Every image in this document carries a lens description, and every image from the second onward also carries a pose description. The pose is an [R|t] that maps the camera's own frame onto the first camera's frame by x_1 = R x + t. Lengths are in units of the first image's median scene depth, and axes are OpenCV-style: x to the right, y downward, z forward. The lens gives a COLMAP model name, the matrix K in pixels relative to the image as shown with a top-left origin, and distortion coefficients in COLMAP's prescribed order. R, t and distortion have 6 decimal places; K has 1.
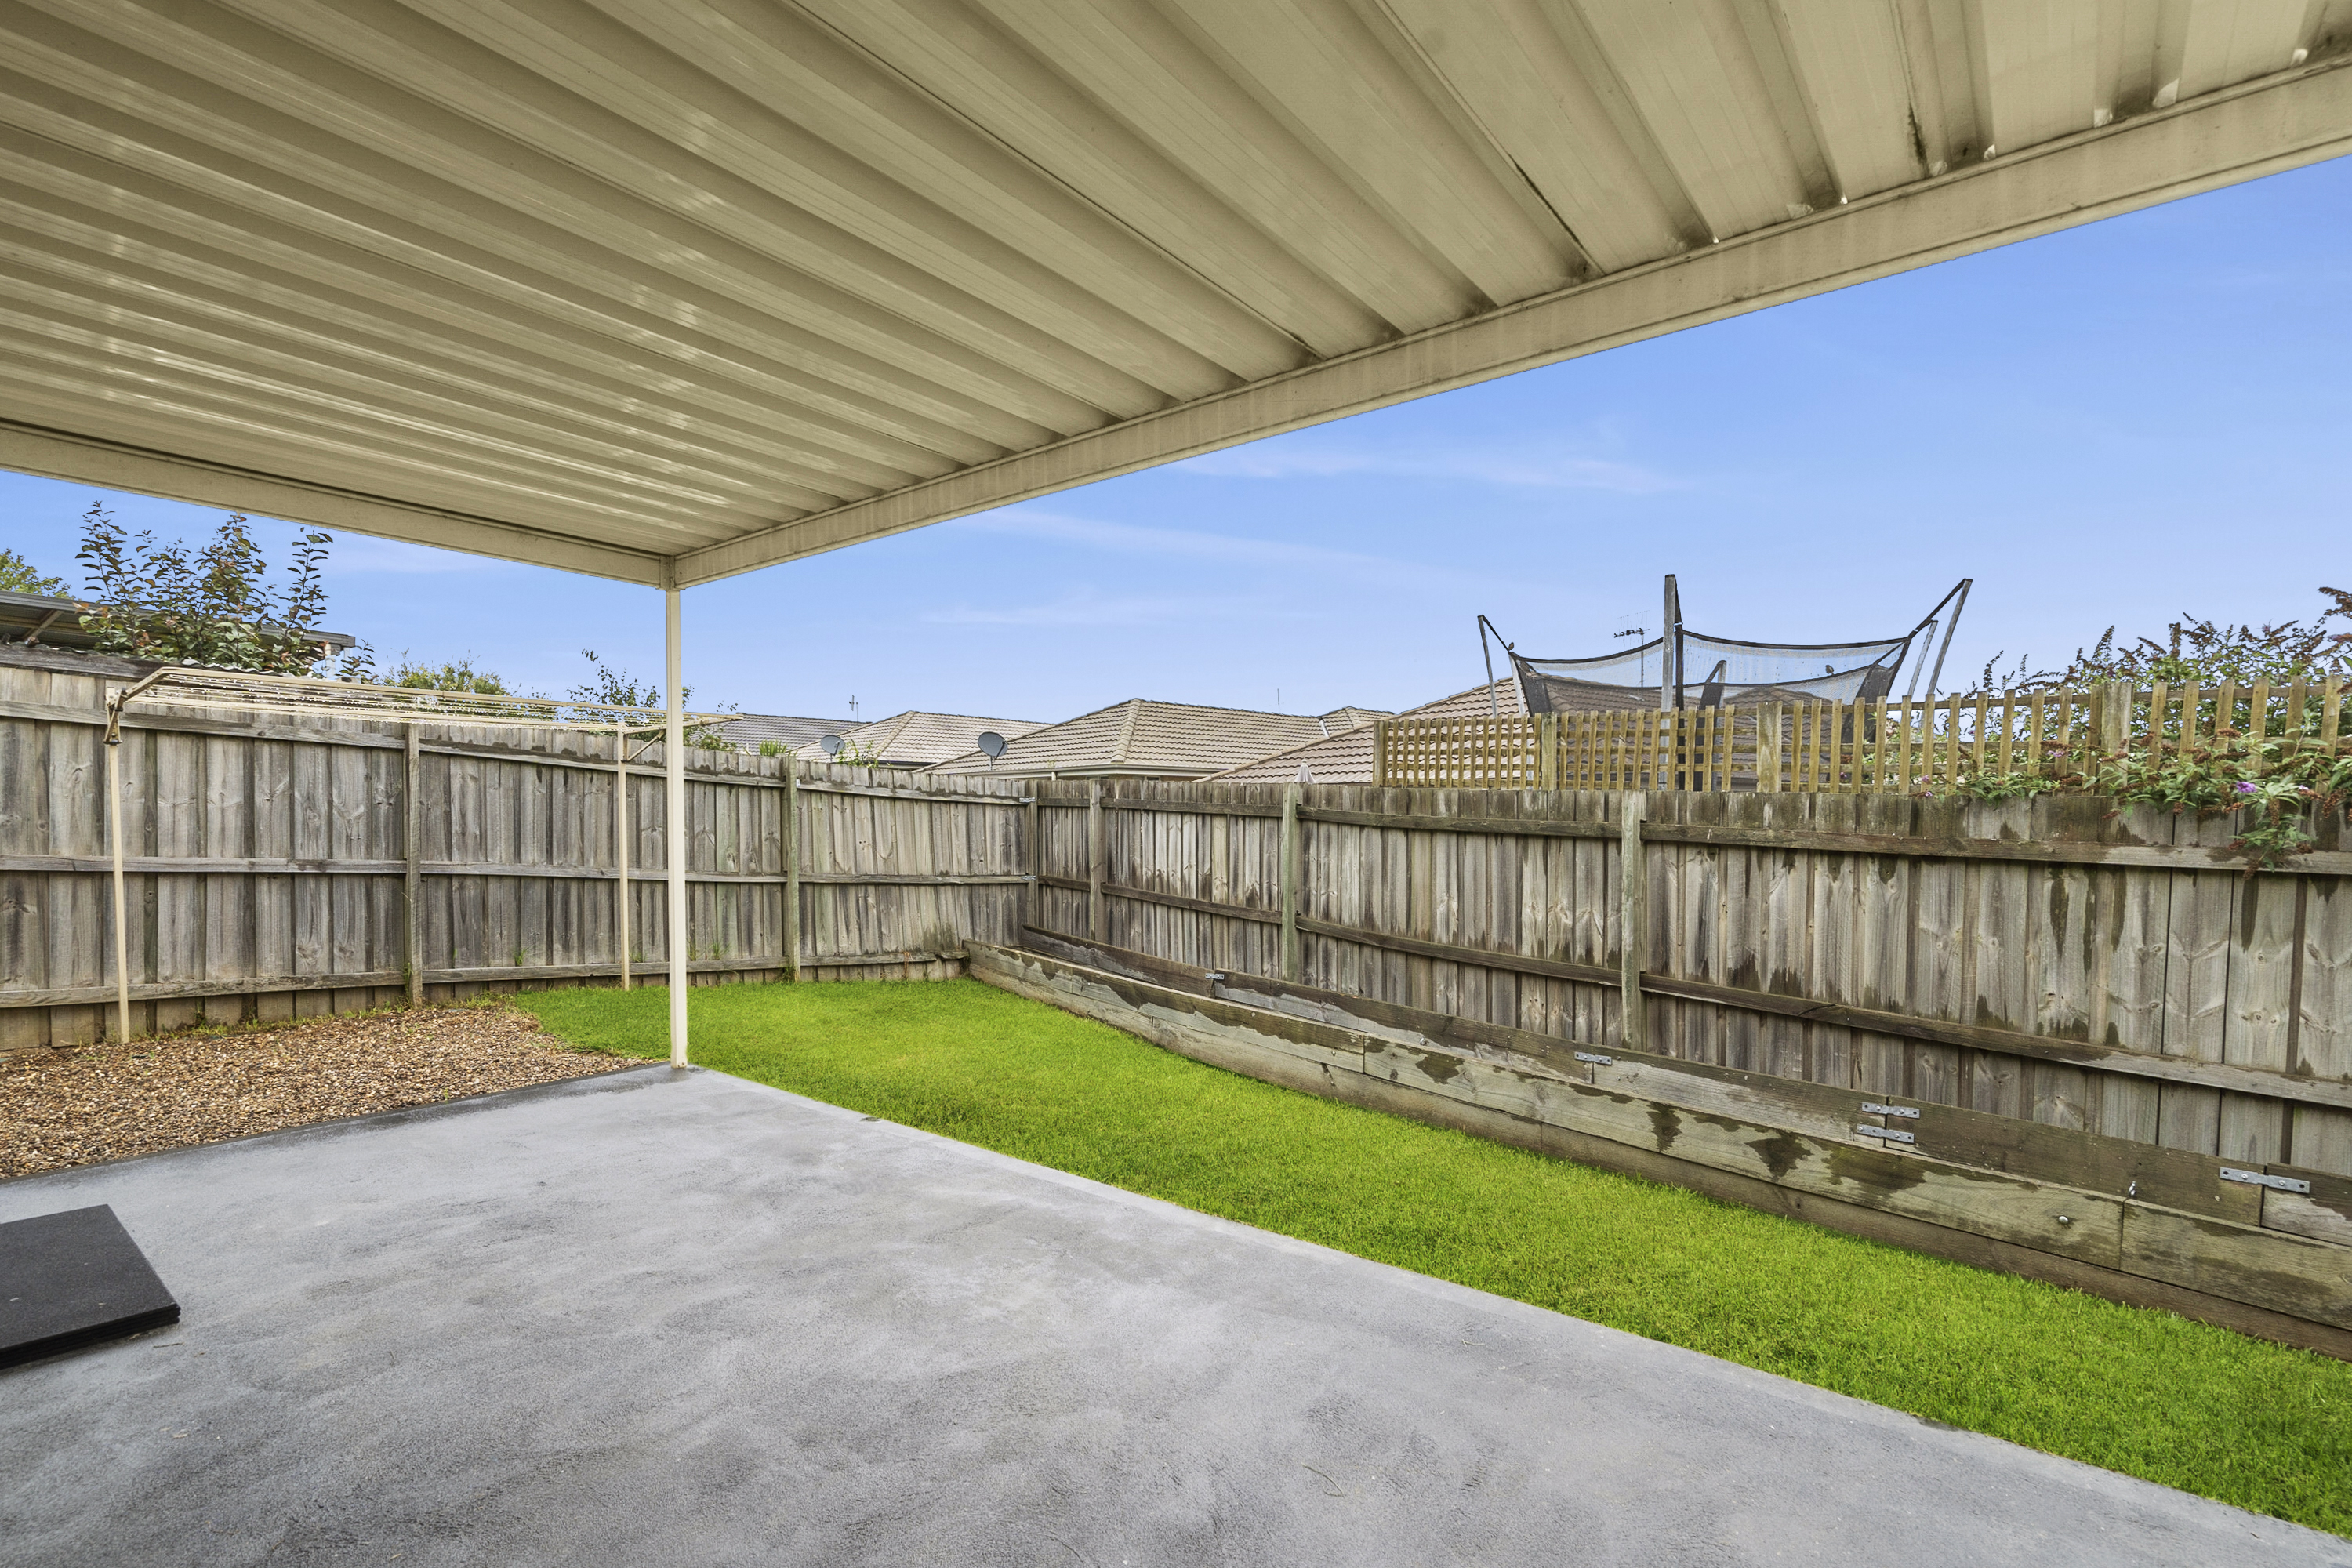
lens RADIAL K [[1068.9, 0, 1213.0], [0, 1068.9, 845.1], [0, 0, 1]] dist [-0.002649, -0.000628]
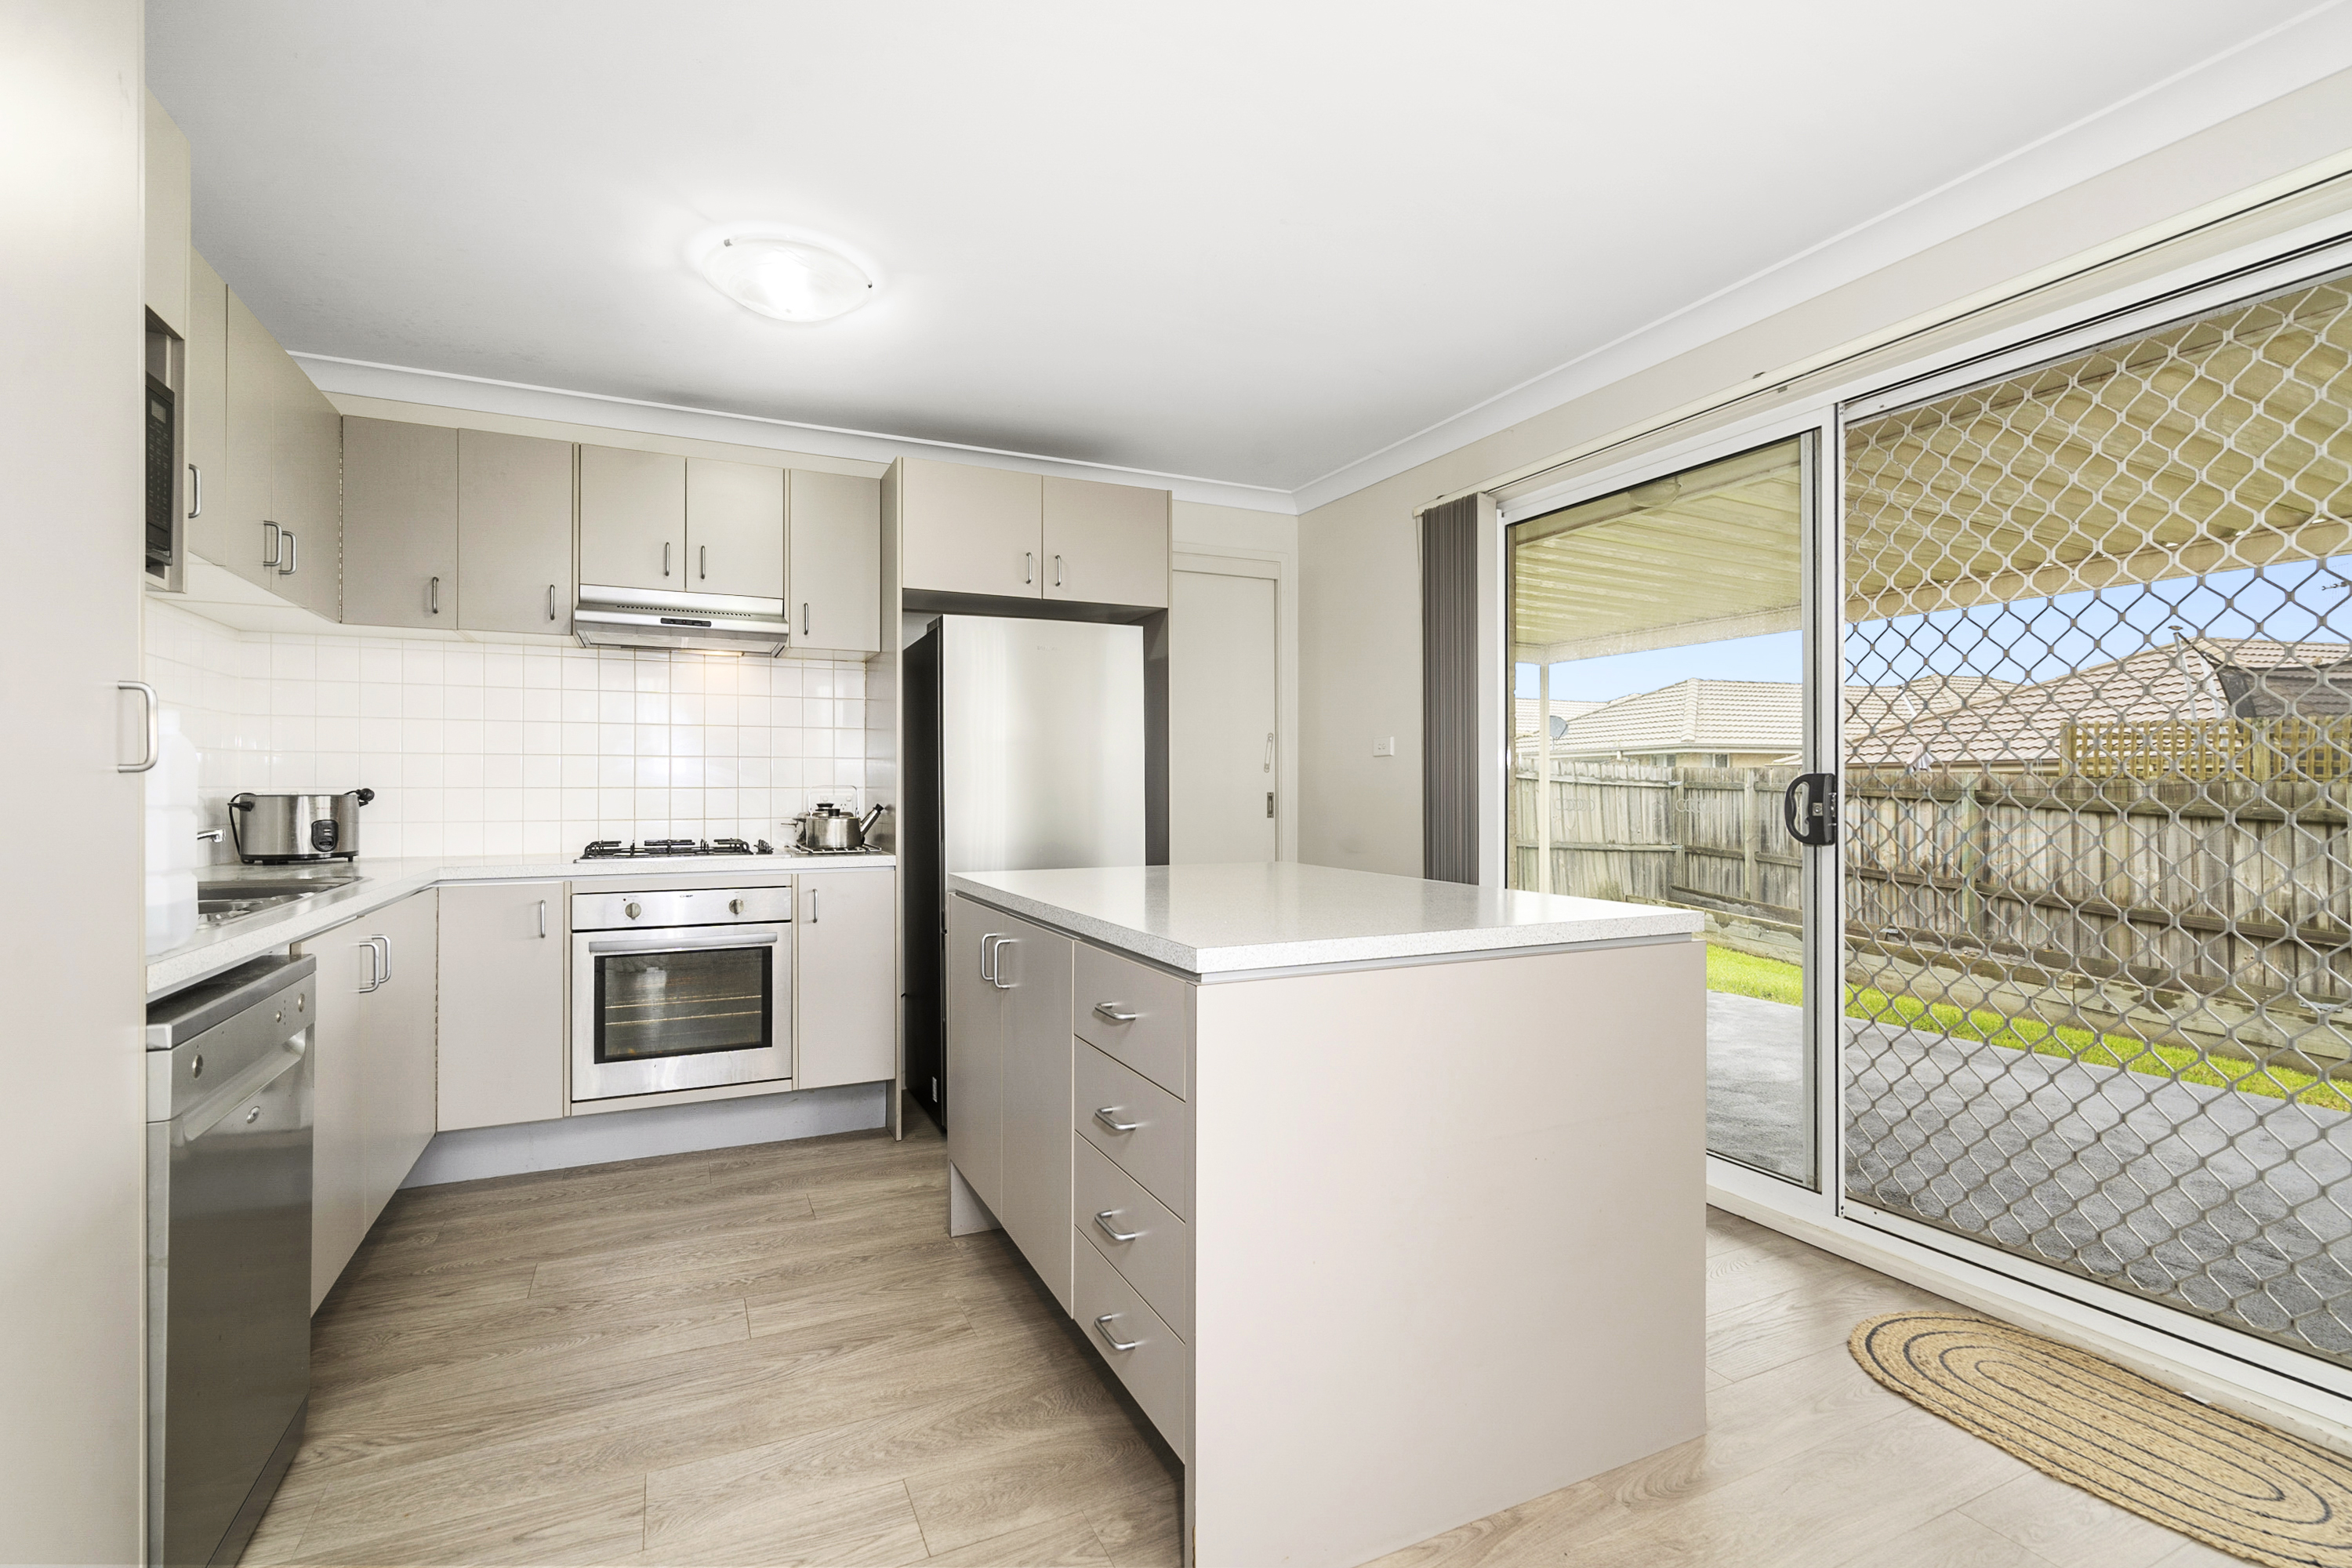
lens RADIAL K [[1068.9, 0, 1177.8], [0, 1068.9, 776.1], [0, 0, 1]] dist [-0.002649, -0.000628]
pose [[0.898575, -0.009064, -0.438727, -0.185539], [-0.006318, 0.999416, -0.033589, -0.007122], [0.438775, 0.032954, 0.897993, -0.443788]]
